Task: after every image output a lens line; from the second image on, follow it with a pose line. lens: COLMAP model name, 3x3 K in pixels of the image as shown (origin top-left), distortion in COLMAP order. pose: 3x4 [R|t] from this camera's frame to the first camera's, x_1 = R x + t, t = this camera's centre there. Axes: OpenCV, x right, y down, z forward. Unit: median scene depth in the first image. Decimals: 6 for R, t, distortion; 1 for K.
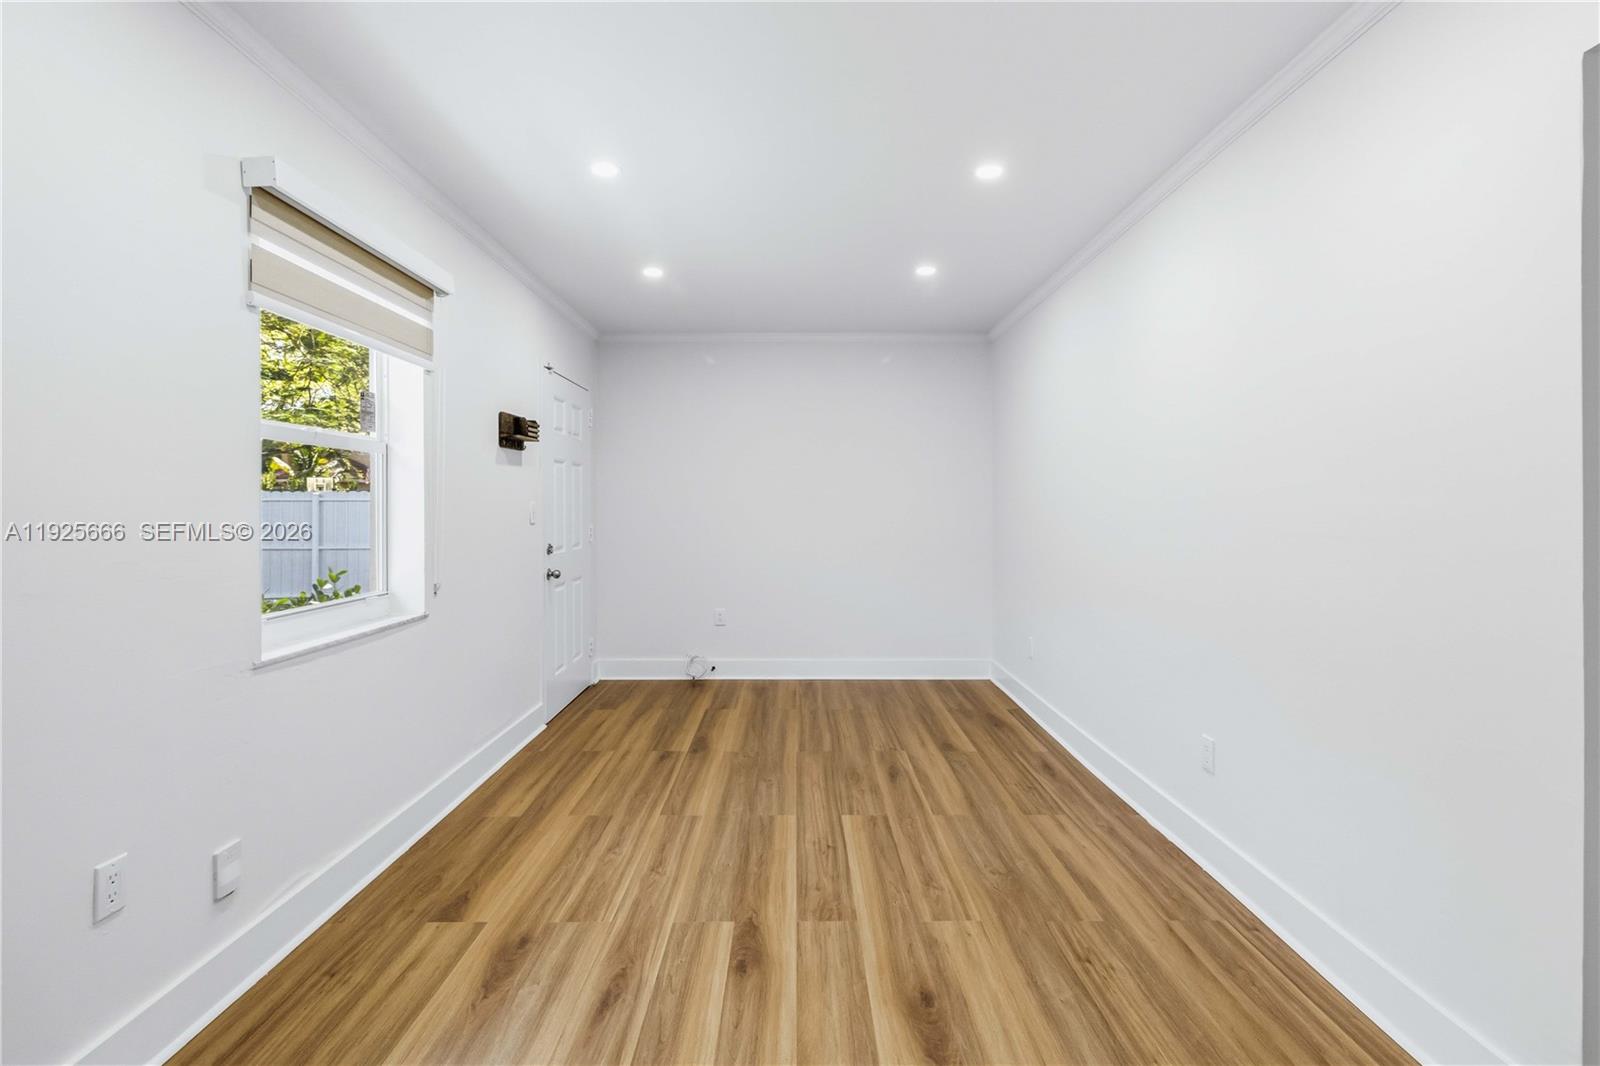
lens RADIAL K [[742.2, 0, 798.2], [0, 742.2, 513.2], [0, 0, 1]] dist [-0.000915, -0.000473]
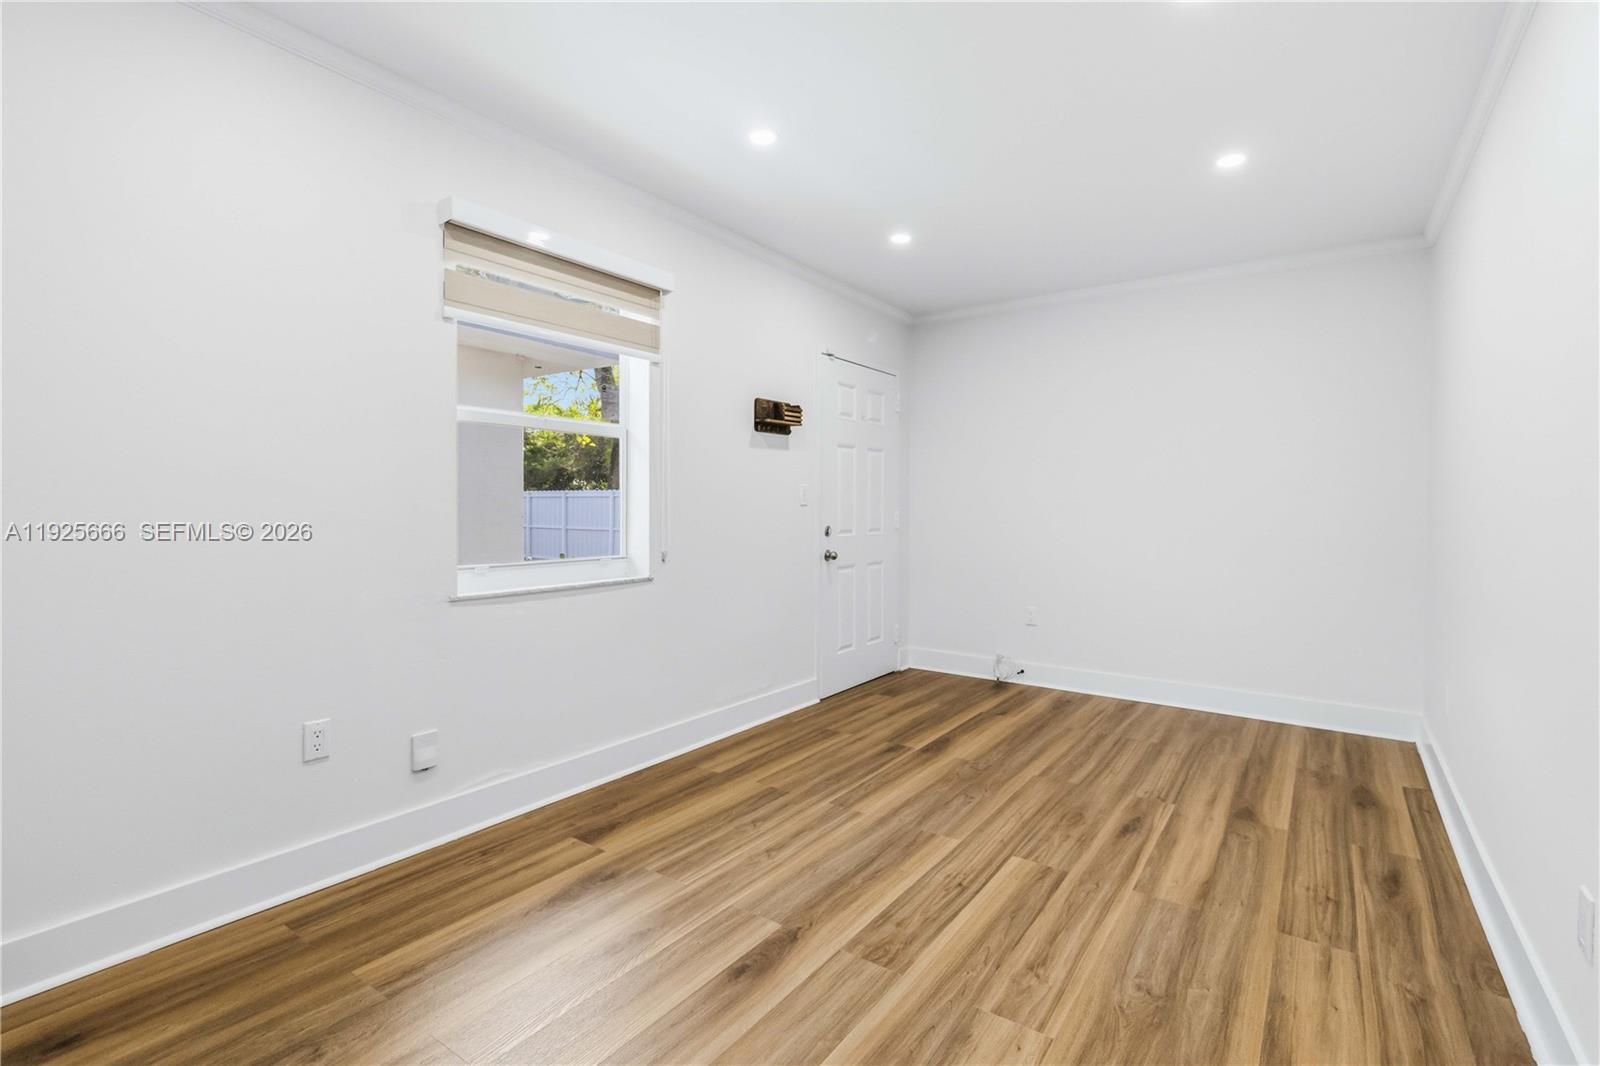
lens RADIAL K [[738.8, 0, 800.7], [0, 738.8, 528.1], [0, 0, 1]] dist [0.001265, -0.000091]
pose [[0.813771, 0.023869, -0.580695, 0.339224], [-0.012285, 0.999640, 0.023873, 0.029760], [0.581056, -0.012293, 0.813771, 0.209872]]
